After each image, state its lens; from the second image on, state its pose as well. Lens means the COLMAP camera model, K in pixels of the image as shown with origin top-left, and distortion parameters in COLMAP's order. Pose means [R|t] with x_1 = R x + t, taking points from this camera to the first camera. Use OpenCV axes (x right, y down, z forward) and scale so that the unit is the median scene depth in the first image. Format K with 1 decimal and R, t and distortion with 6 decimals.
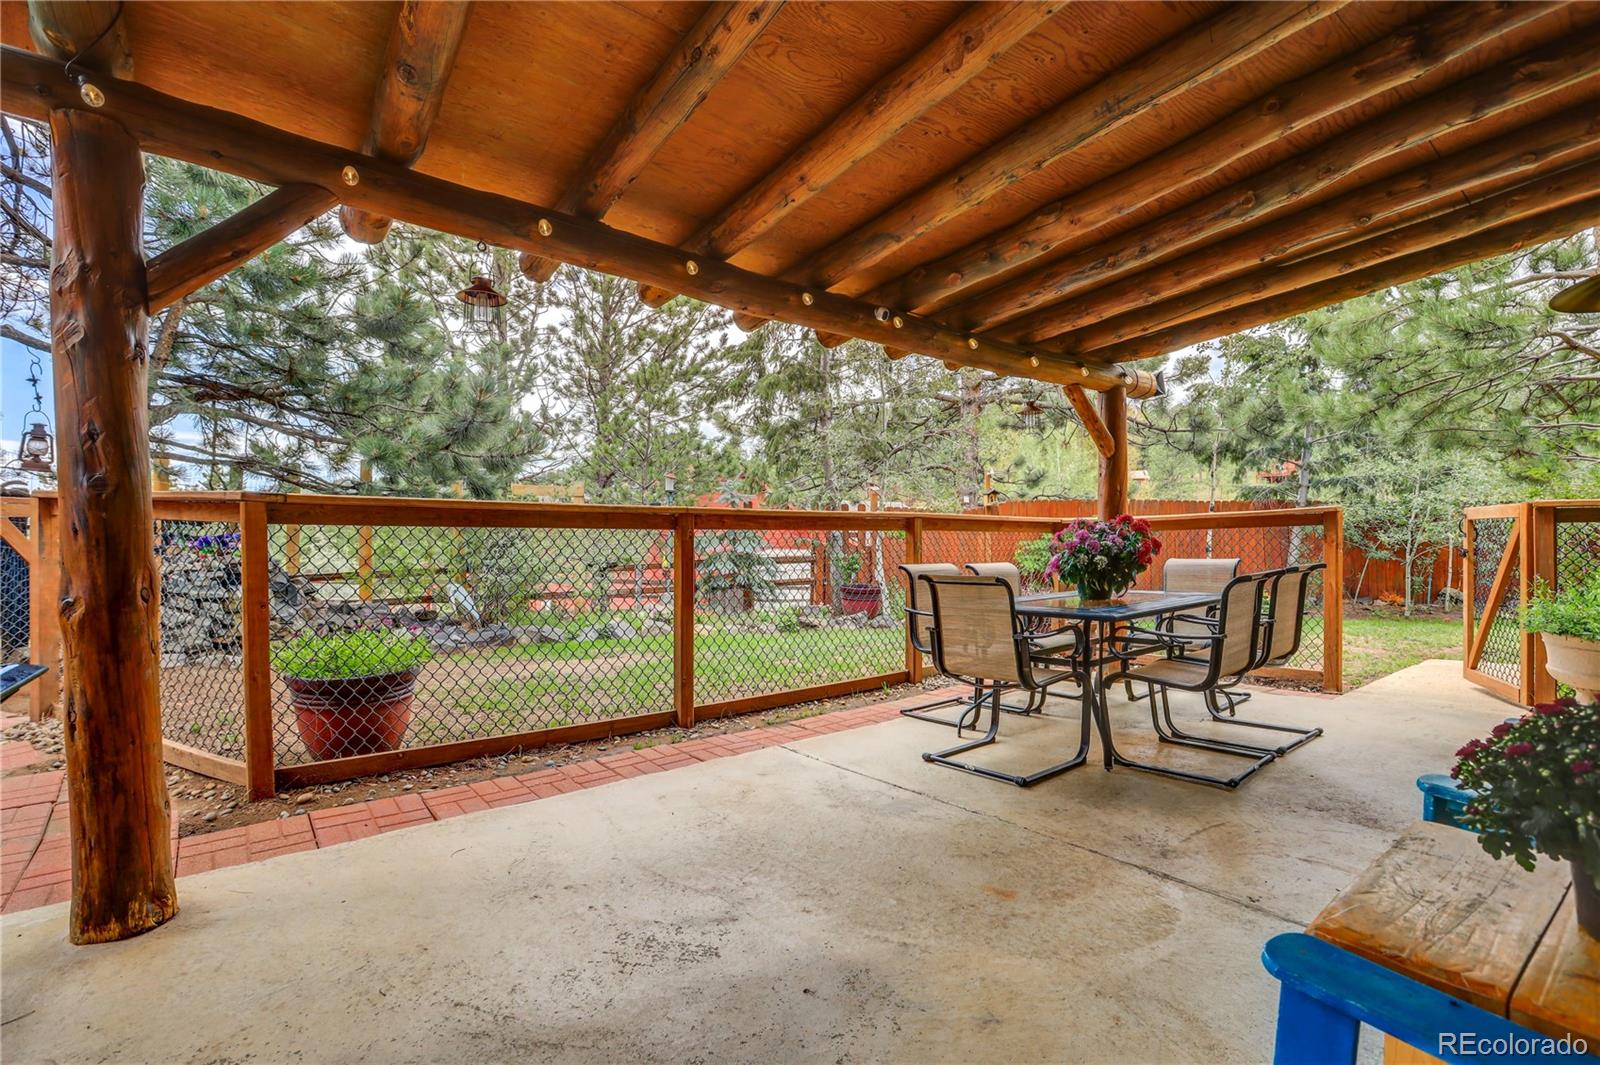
lens RADIAL K [[734.6, 0, 801.2], [0, 734.6, 538.6], [0, 0, 1]] dist [0.001469, 0.000704]
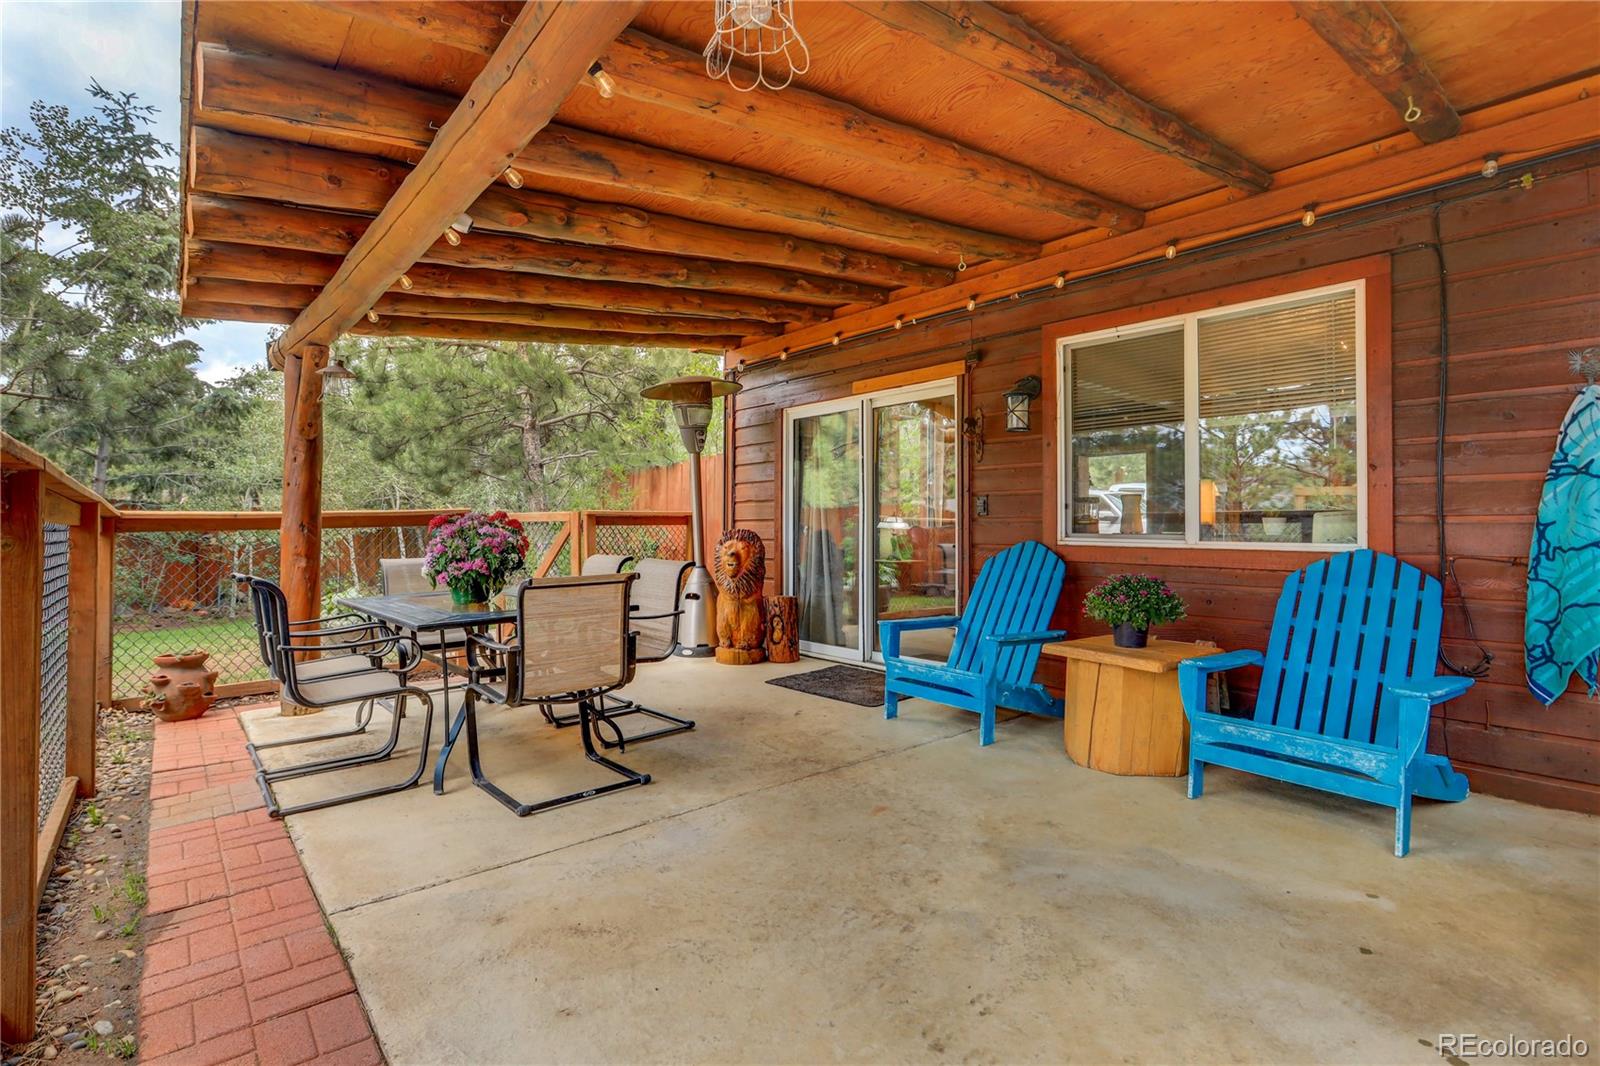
lens RADIAL K [[734.6, 0, 801.0], [0, 734.6, 535.7], [0, 0, 1]] dist [0.001469, 0.000704]
pose [[-0.031705, 0.014994, 0.999385, -0.732099], [-0.001884, 0.999885, -0.015061, 0.016520], [-0.999495, -0.002360, -0.031673, 0.851434]]
